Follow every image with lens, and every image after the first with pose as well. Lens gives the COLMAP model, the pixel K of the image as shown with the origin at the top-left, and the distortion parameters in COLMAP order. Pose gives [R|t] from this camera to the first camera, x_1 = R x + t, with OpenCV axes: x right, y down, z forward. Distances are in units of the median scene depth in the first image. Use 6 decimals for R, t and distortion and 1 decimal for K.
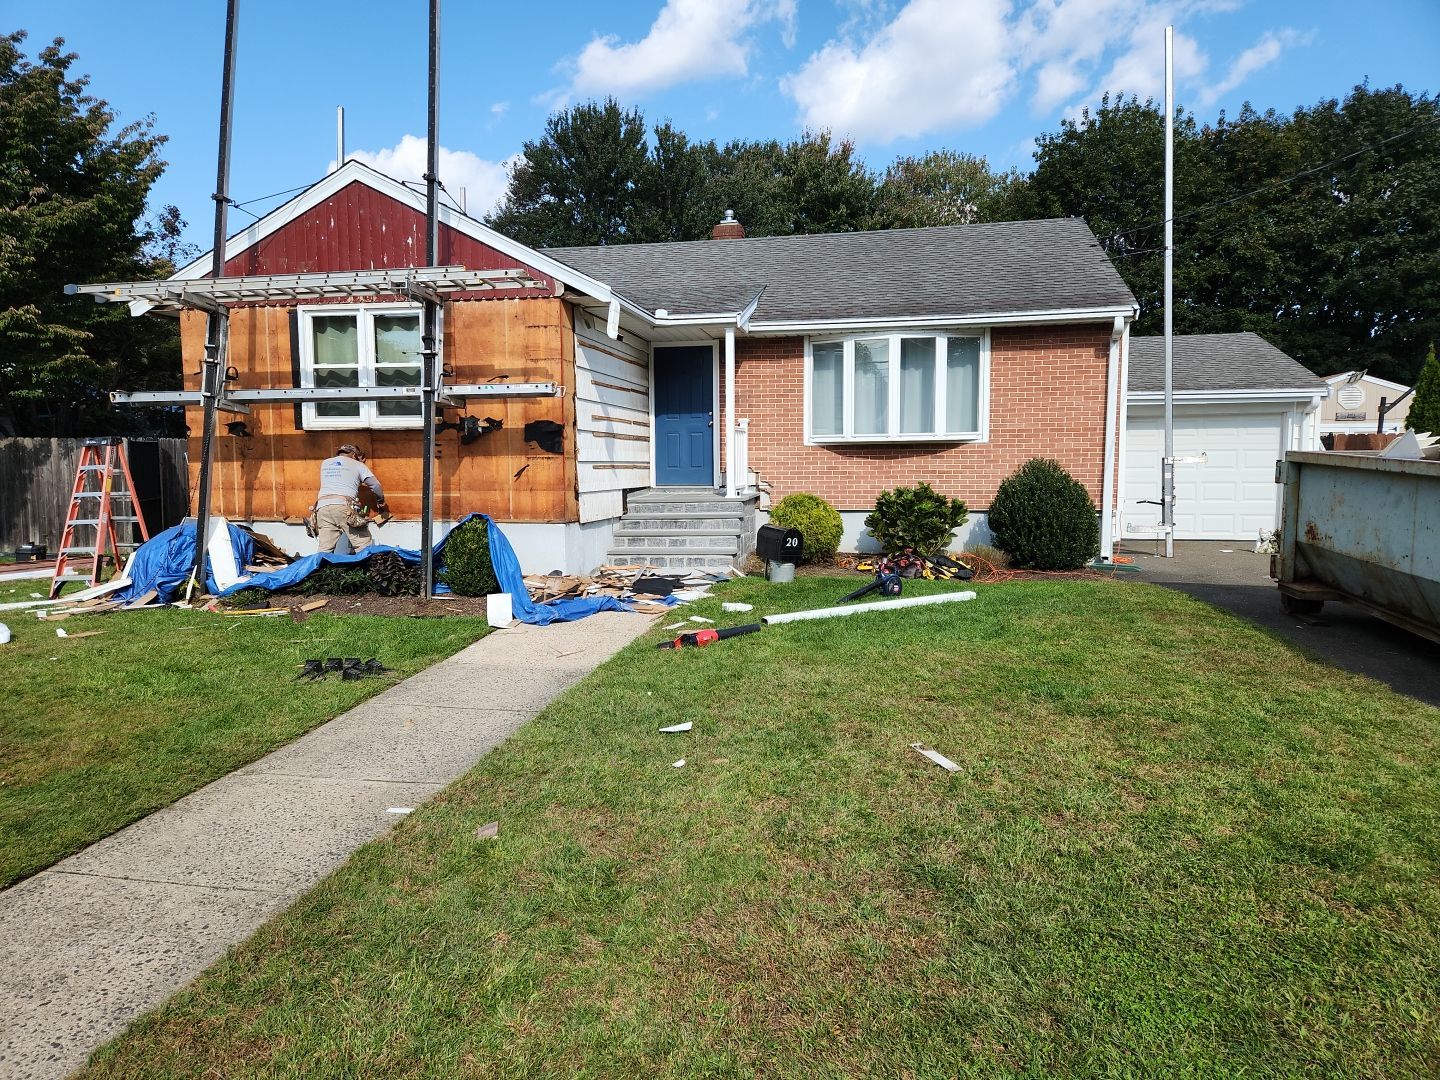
lens RADIAL K [[959.9, 0, 719.8], [0, 959.9, 523.2], [0, 0, 1]] dist [0.089893, -0.077683]
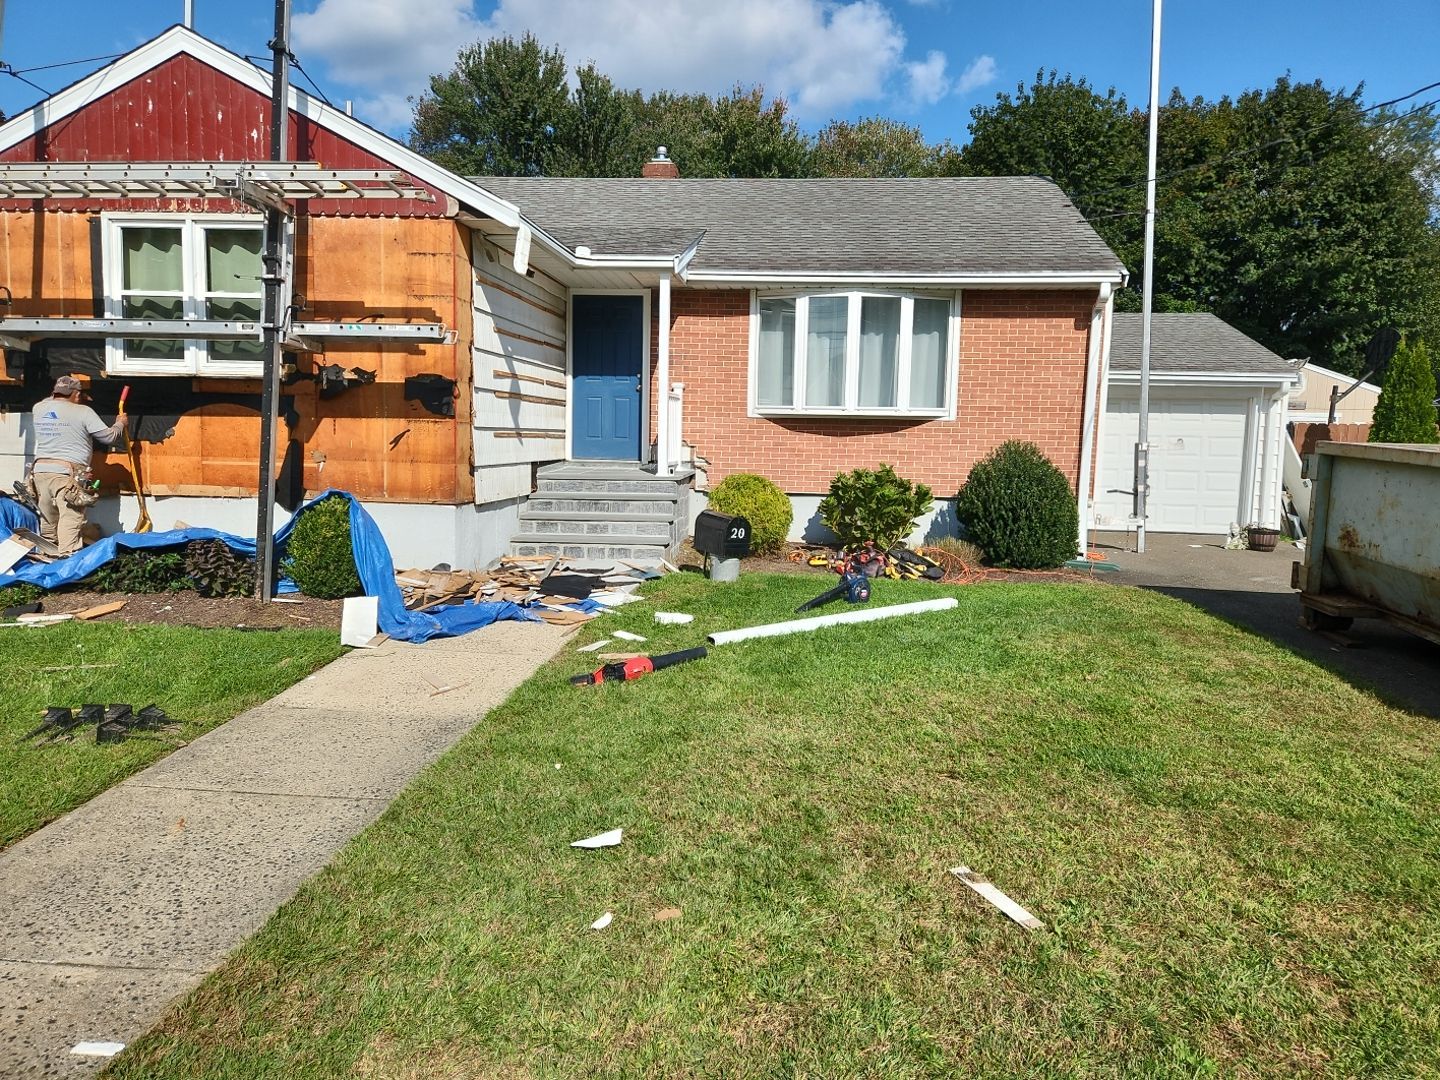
lens RADIAL K [[967.0, 0, 742.9], [0, 967.0, 511.3], [0, 0, 1]] dist [0.091910, -0.083453]
pose [[0.993698, 0.021786, 0.109949, -0.011486], [-0.023723, 0.999585, 0.016348, -0.011634], [-0.109547, -0.018854, 0.993803, 0.152011]]
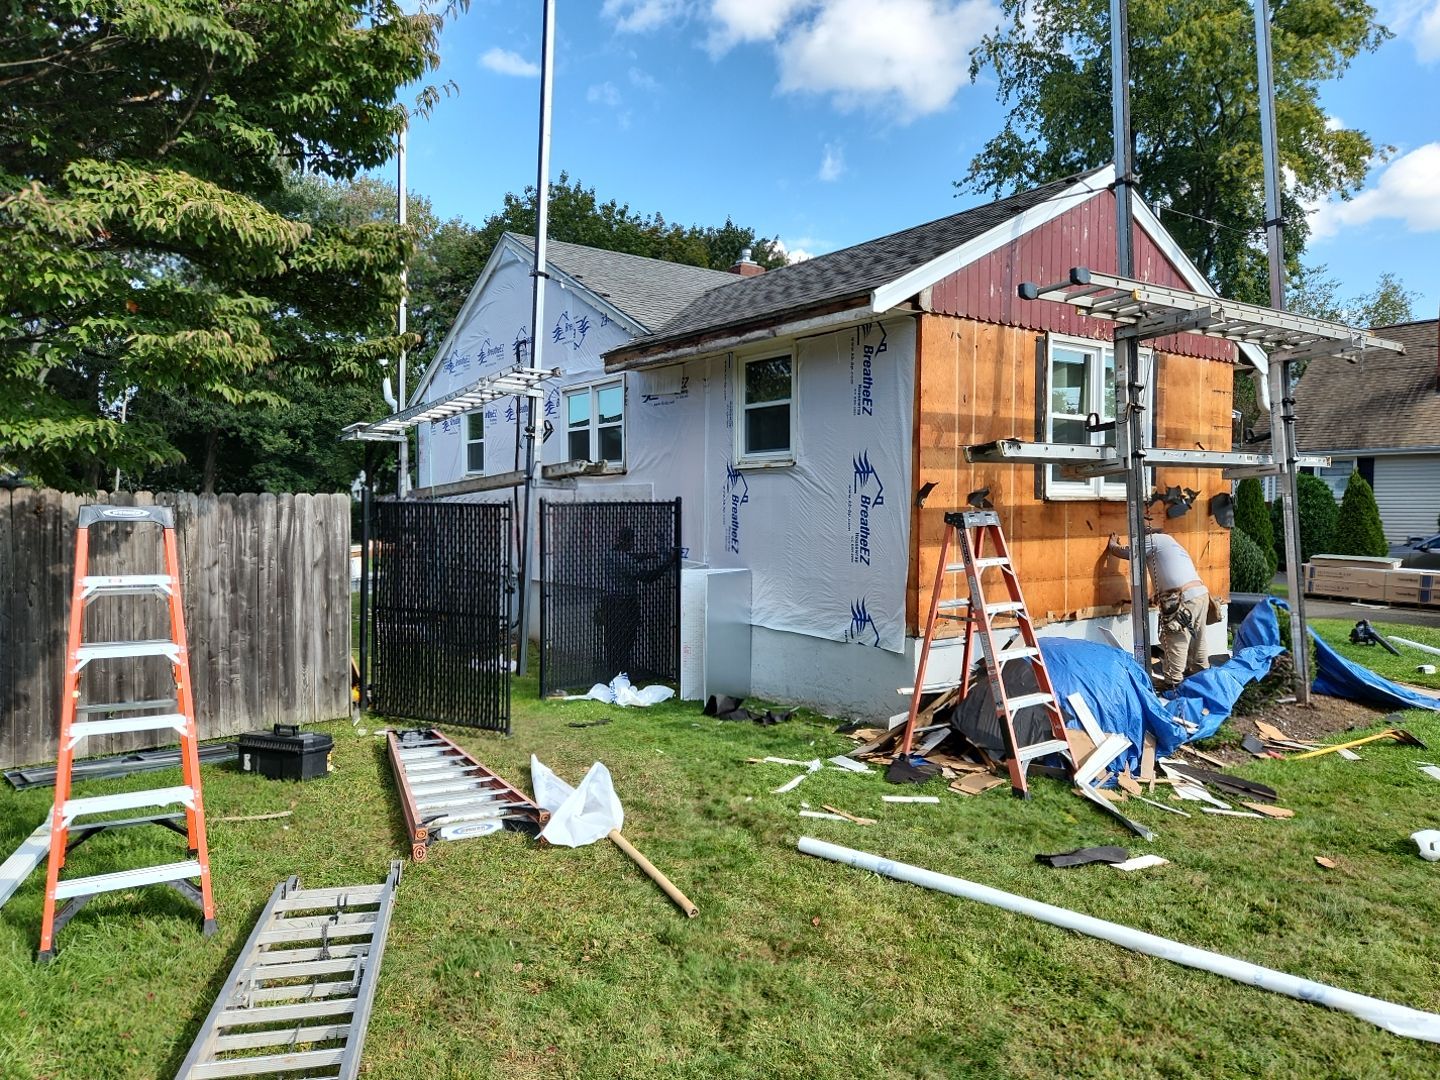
lens RADIAL K [[956.2, 0, 725.5], [0, 956.2, 530.4], [0, 0, 1]] dist [0.089553, -0.075093]
pose [[0.678371, -0.013117, 0.734602, -1.035271], [0.040688, 0.998977, -0.019735, -0.062024], [-0.733592, 0.043277, 0.678211, 0.624999]]
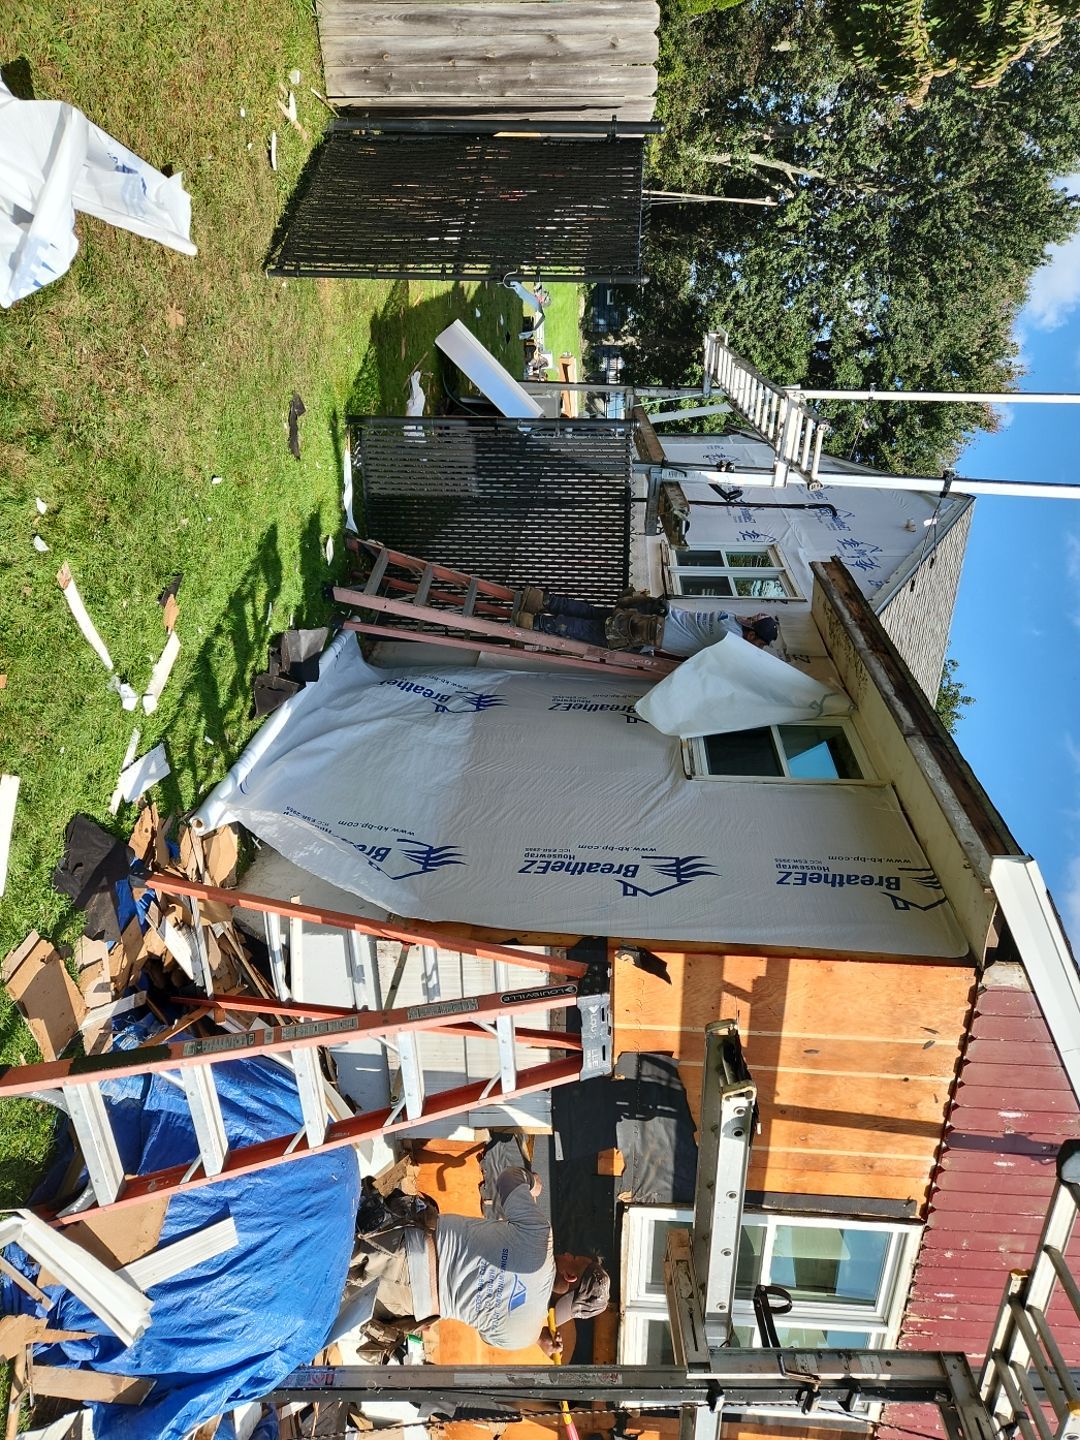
lens RADIAL K [[967.0, 0, 555.6], [0, 967.0, 724.0], [0, 0, 1]] dist [0.091910, -0.083453]
pose [[0.010414, 0.794251, 0.607501, -0.780944], [-0.999946, 0.008495, 0.006034, -0.064522], [-0.000368, -0.607530, 0.794296, 0.721648]]
